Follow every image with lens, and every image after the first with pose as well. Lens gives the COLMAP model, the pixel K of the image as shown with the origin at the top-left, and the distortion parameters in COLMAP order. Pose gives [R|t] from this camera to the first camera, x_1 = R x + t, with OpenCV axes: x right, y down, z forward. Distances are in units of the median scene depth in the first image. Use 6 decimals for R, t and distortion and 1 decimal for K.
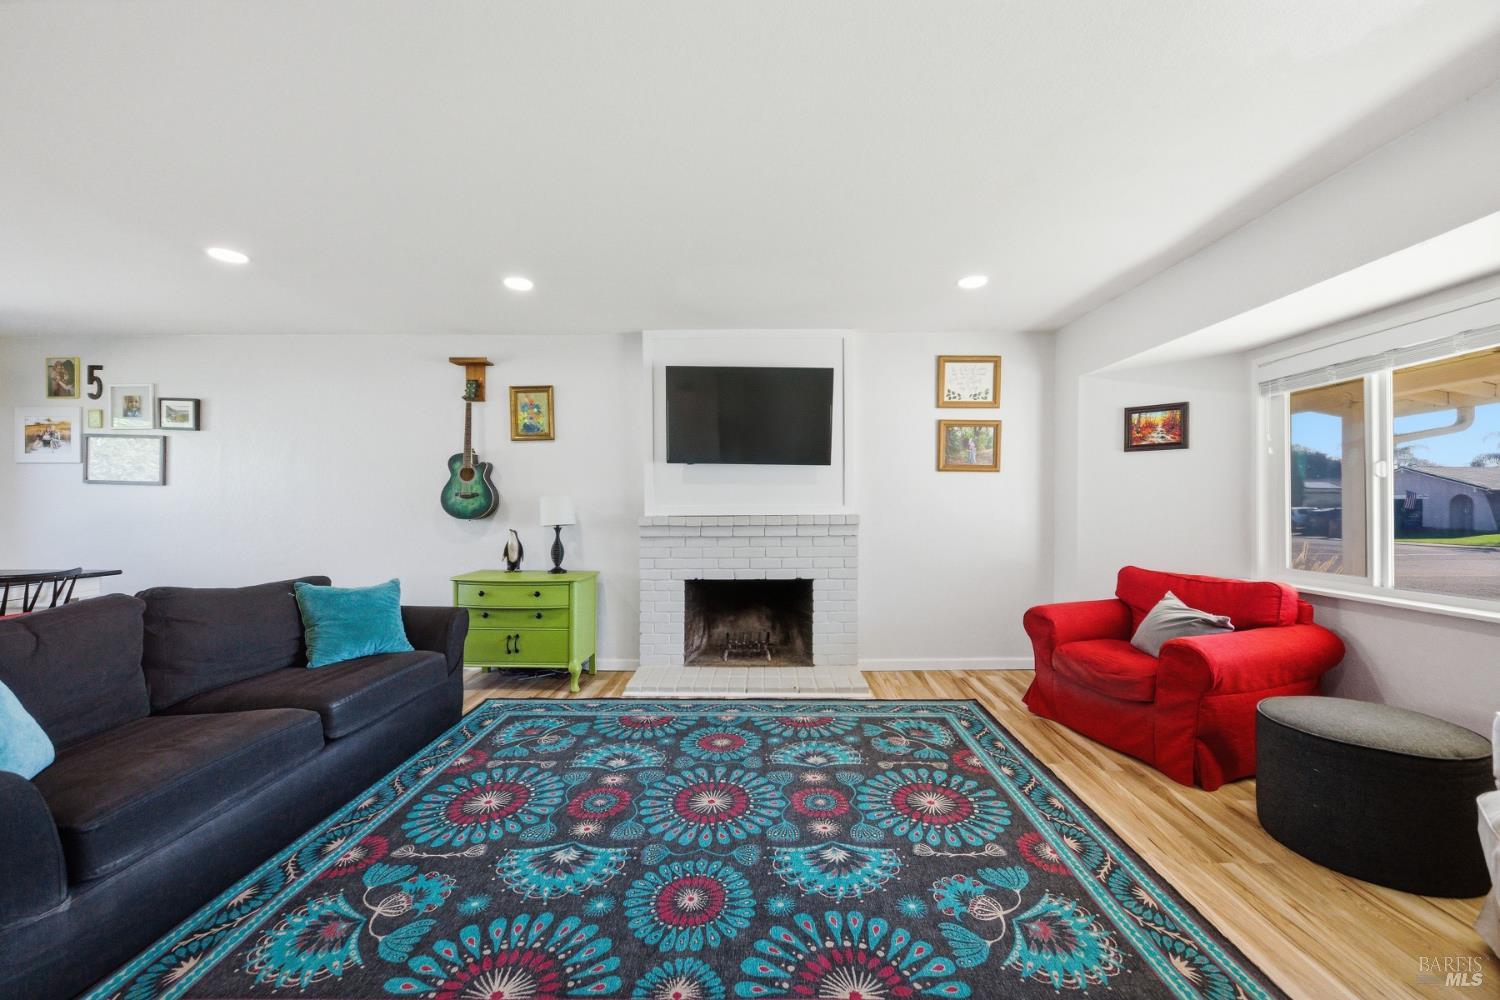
lens RADIAL K [[571.7, 0, 761.1], [0, 571.7, 504.6], [0, 0, 1]] dist [0.011653, -0.005844]
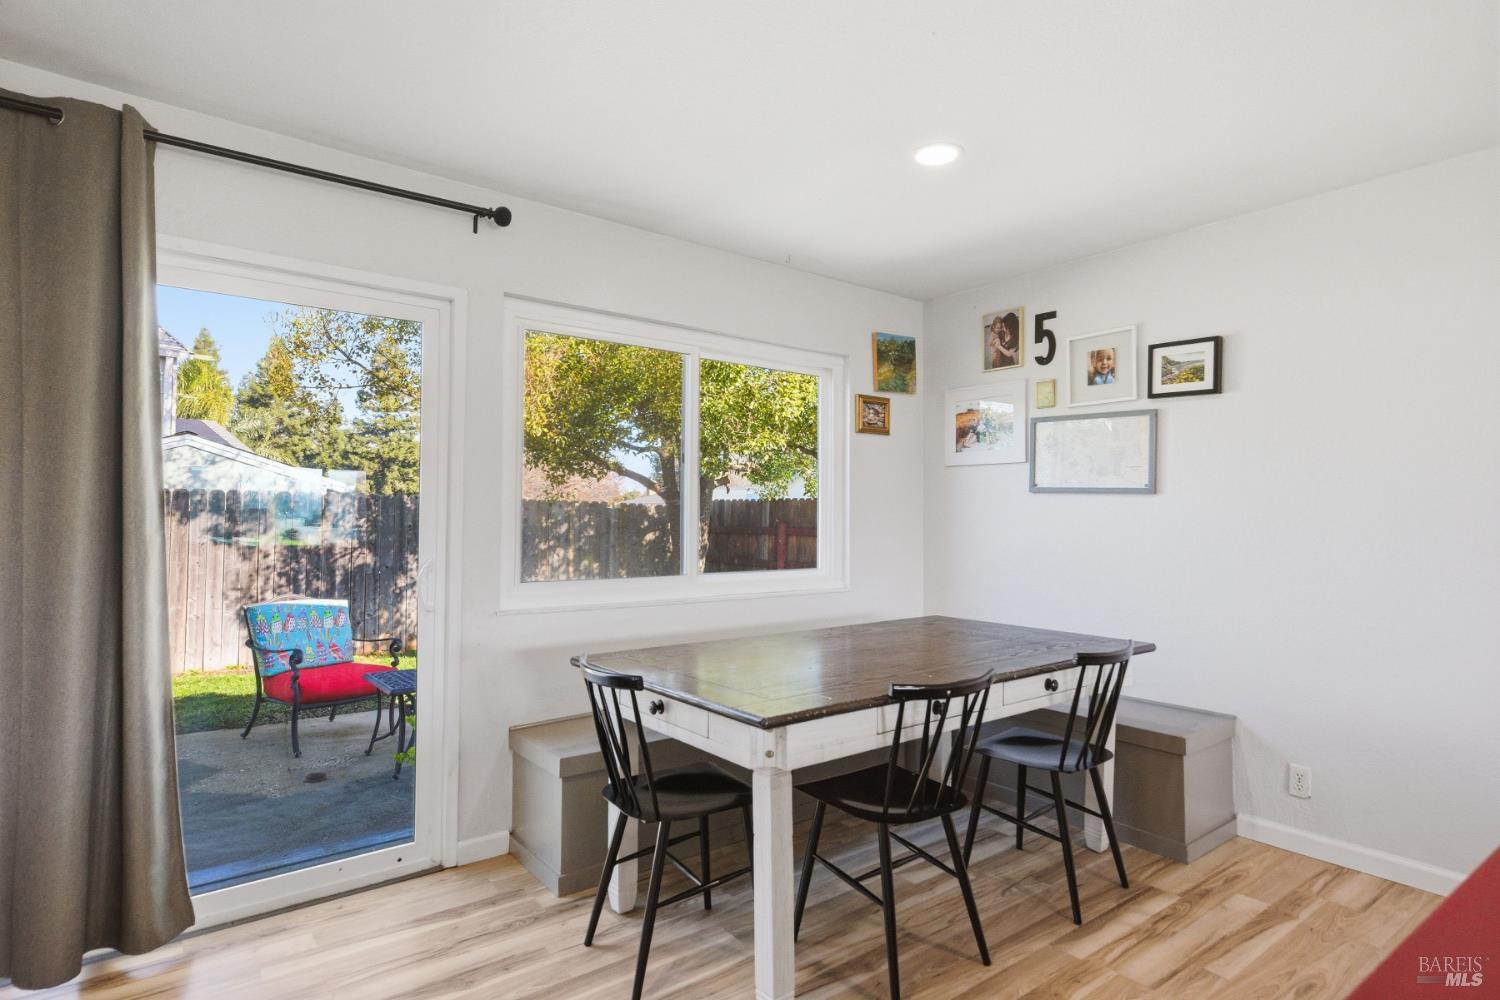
lens RADIAL K [[792.5, 0, 751.5], [0, 792.5, 496.0], [0, 0, 1]] dist [0.003507, 0.000480]
pose [[0.620686, -0.015634, -0.783903, -0.810228], [-0.006691, 0.999659, -0.025235, -0.009852], [0.784031, 0.020908, 0.620370, 0.218594]]
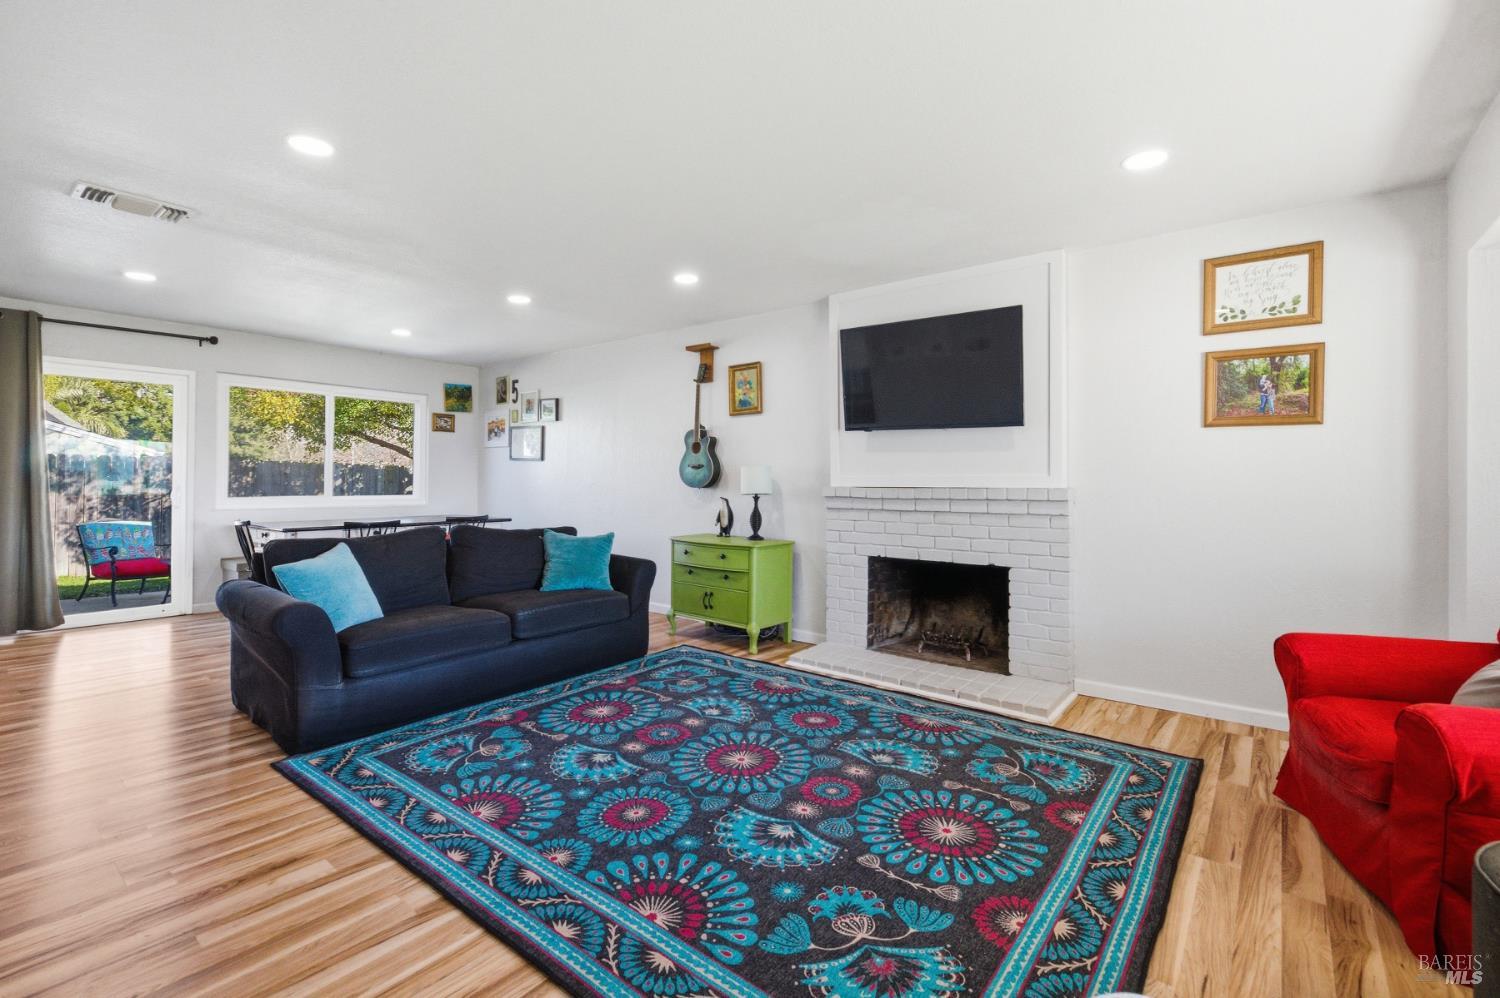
lens RADIAL K [[658.6, 0, 754.1], [0, 658.6, 472.9], [0, 0, 1]] dist [0.005948, -0.000443]
pose [[0.790476, -0.000654, -0.612493, 0.445825], [-0.007520, 0.999914, -0.010773, 0.011630], [0.612447, 0.013122, 0.790403, 0.049645]]
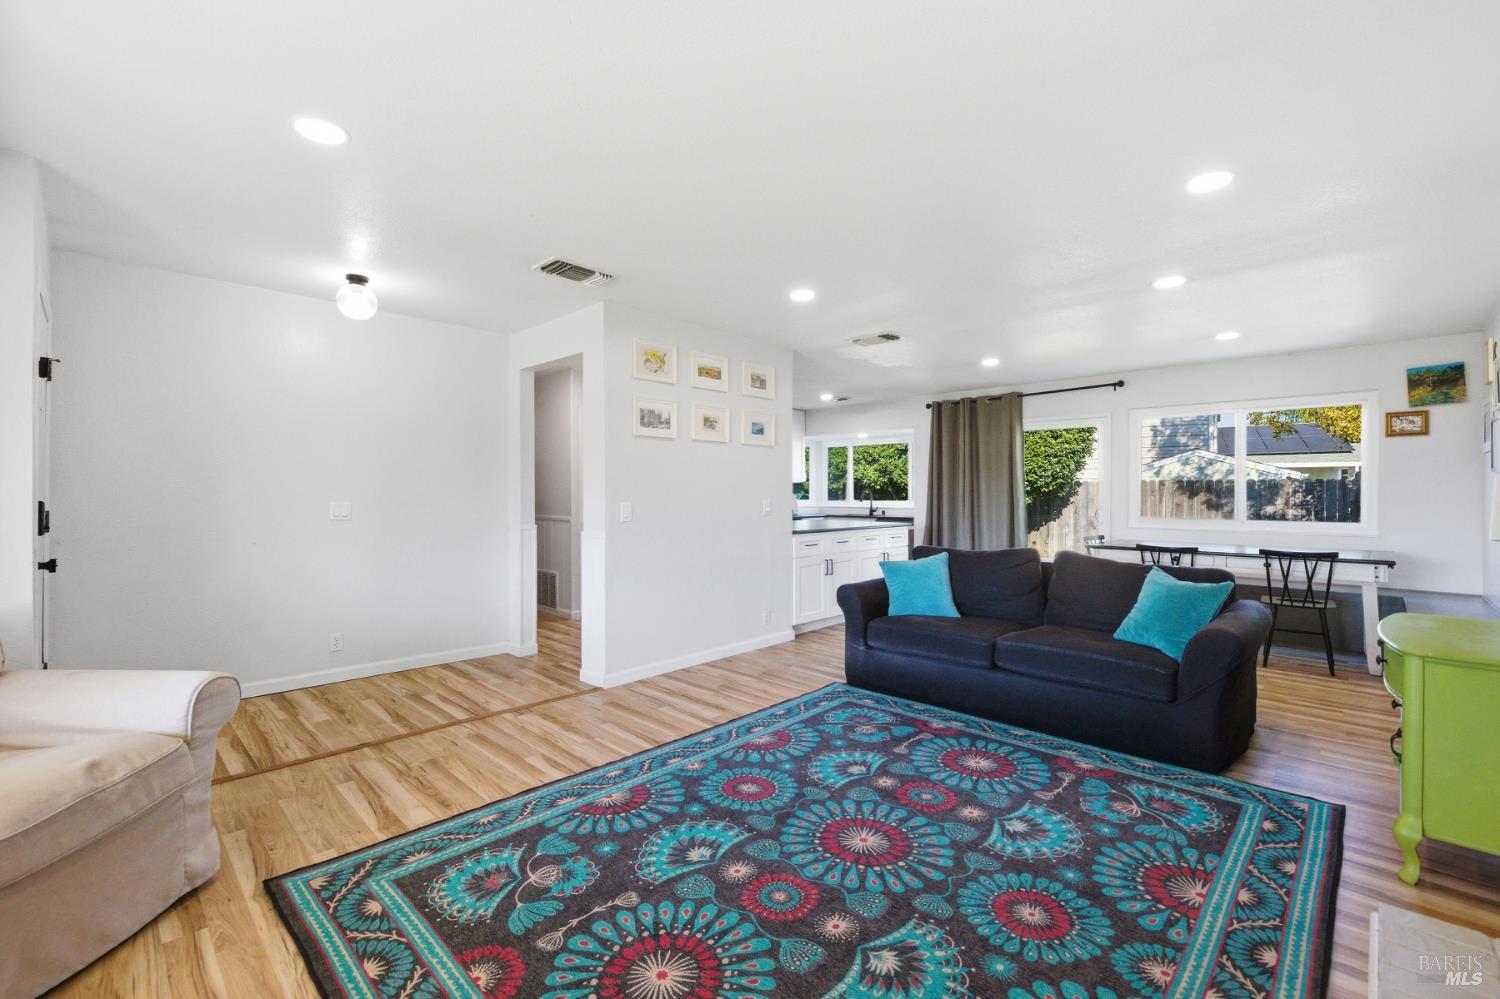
lens RADIAL K [[644.2, 0, 750.0], [0, 644.2, 499.5], [0, 0, 1]] dist [0.003544, -0.000366]
pose [[-0.691485, 0.006210, -0.722364, 0.495699], [-0.000941, 0.999954, 0.009497, -0.002211], [0.722390, 0.007247, -0.691448, 1.048968]]
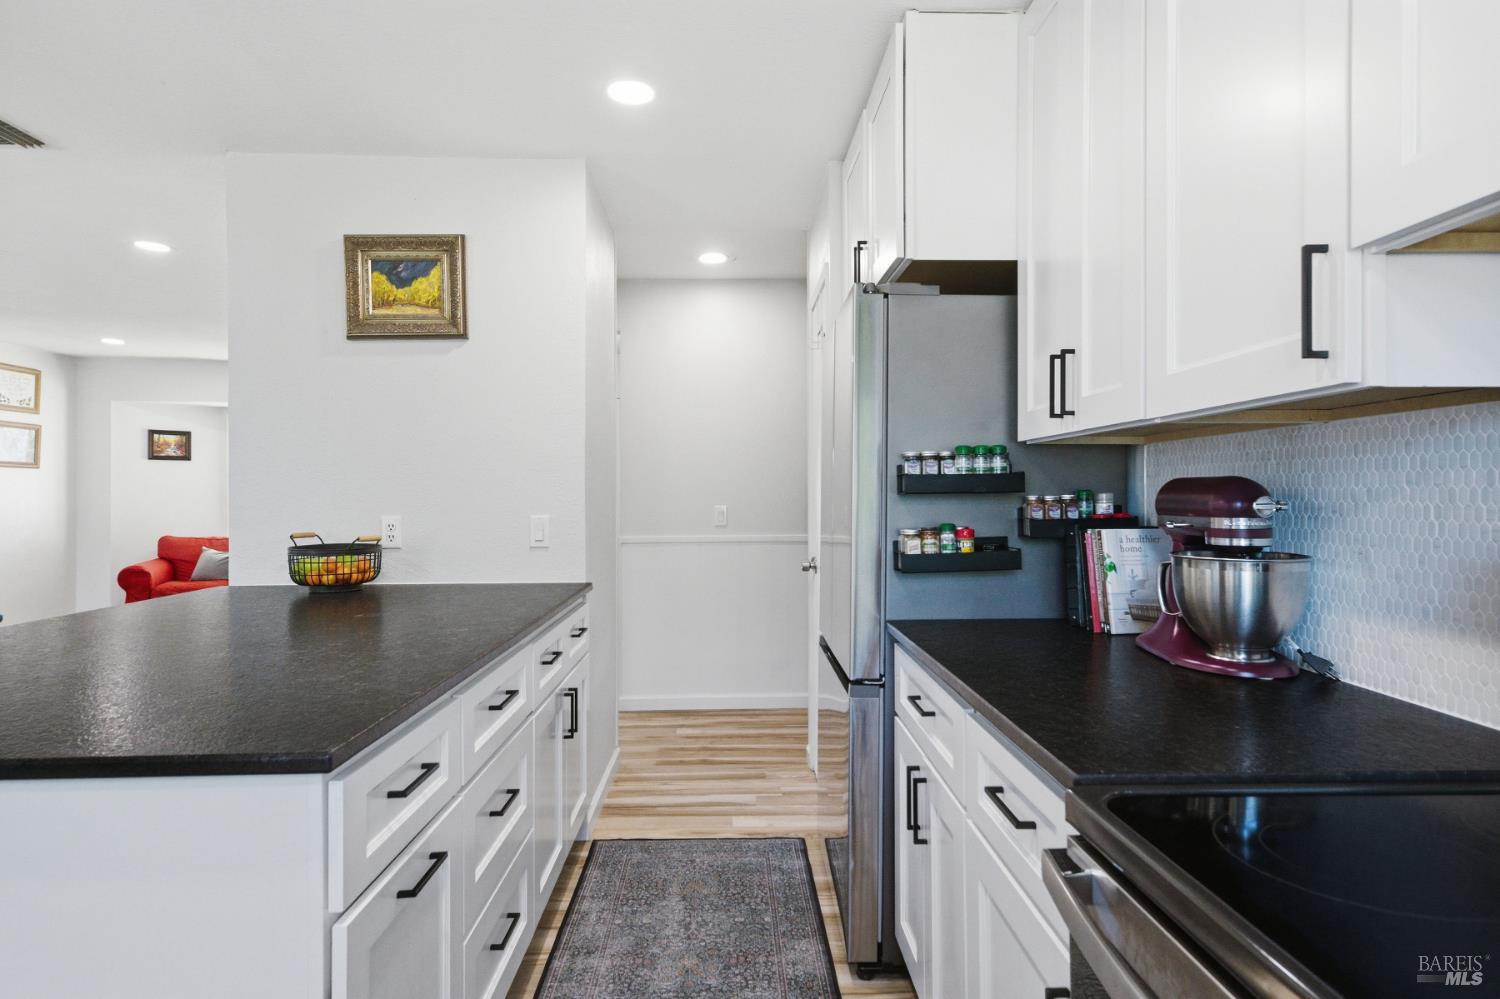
lens RADIAL K [[792.5, 0, 751.5], [0, 792.5, 495.5], [0, 0, 1]] dist [0.003507, 0.000480]
pose [[-0.047464, -0.005427, 0.998858, -1.553215], [0.003984, 0.999976, 0.005622, -0.007066], [-0.998865, 0.004247, -0.047441, -0.460751]]
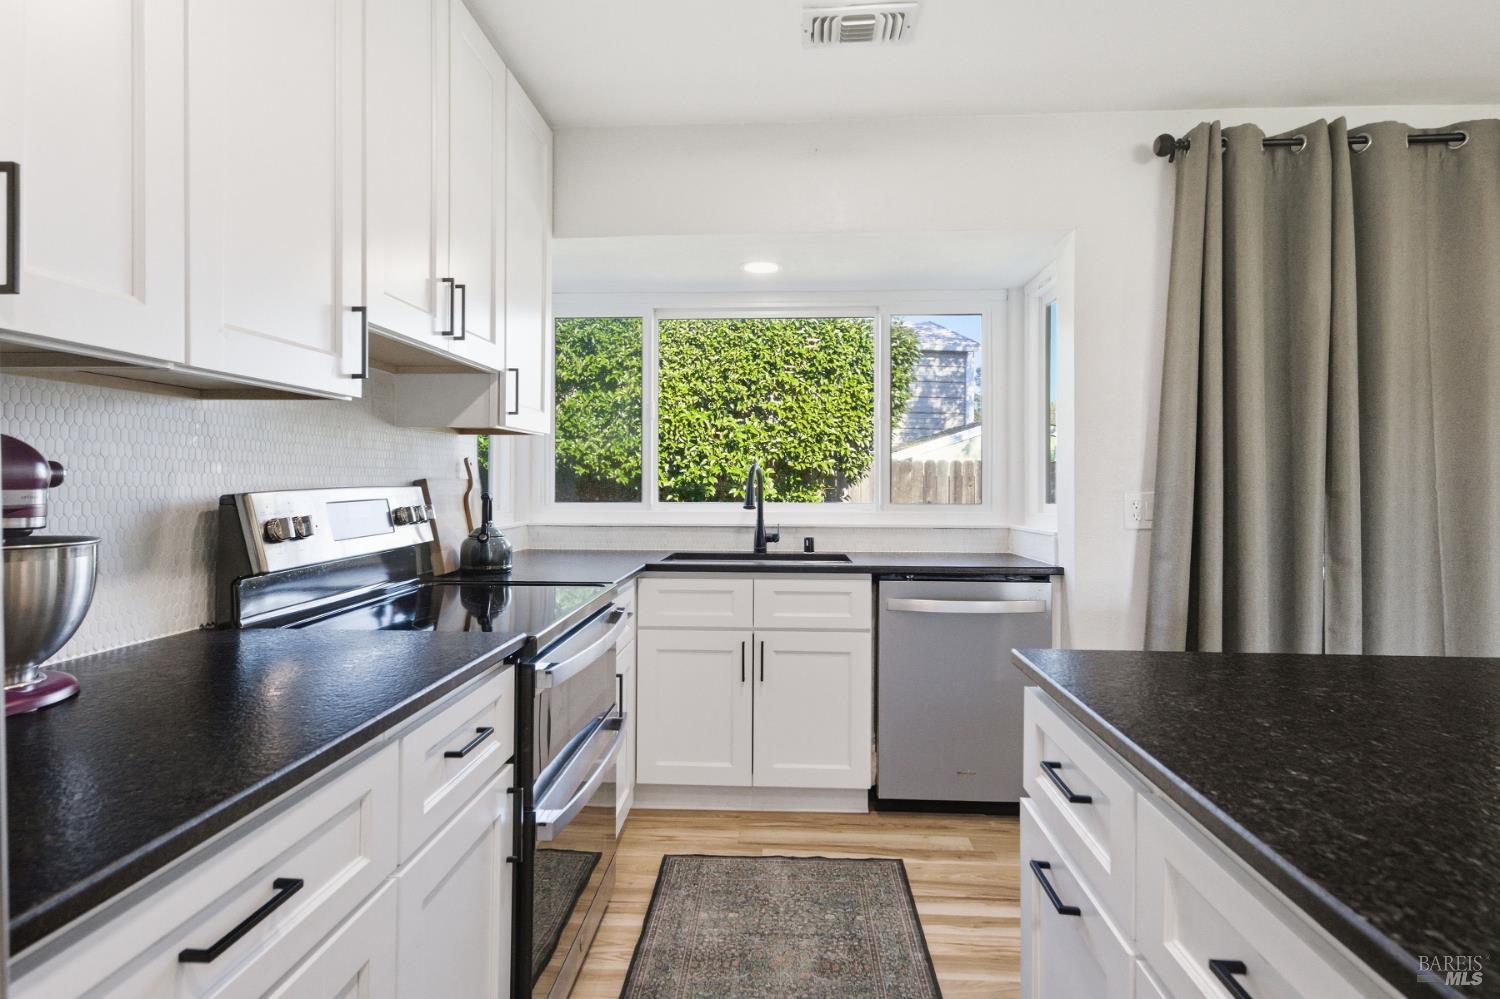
lens RADIAL K [[810.5, 0, 750.1], [0, 810.5, 479.0], [0, 0, 1]] dist [0.000950, 0.000585]
pose [[-0.048666, -0.005638, -0.998799, -0.837545], [-0.006335, 0.999966, -0.005336, 0.004208], [0.998795, 0.006068, -0.048700, -0.434884]]
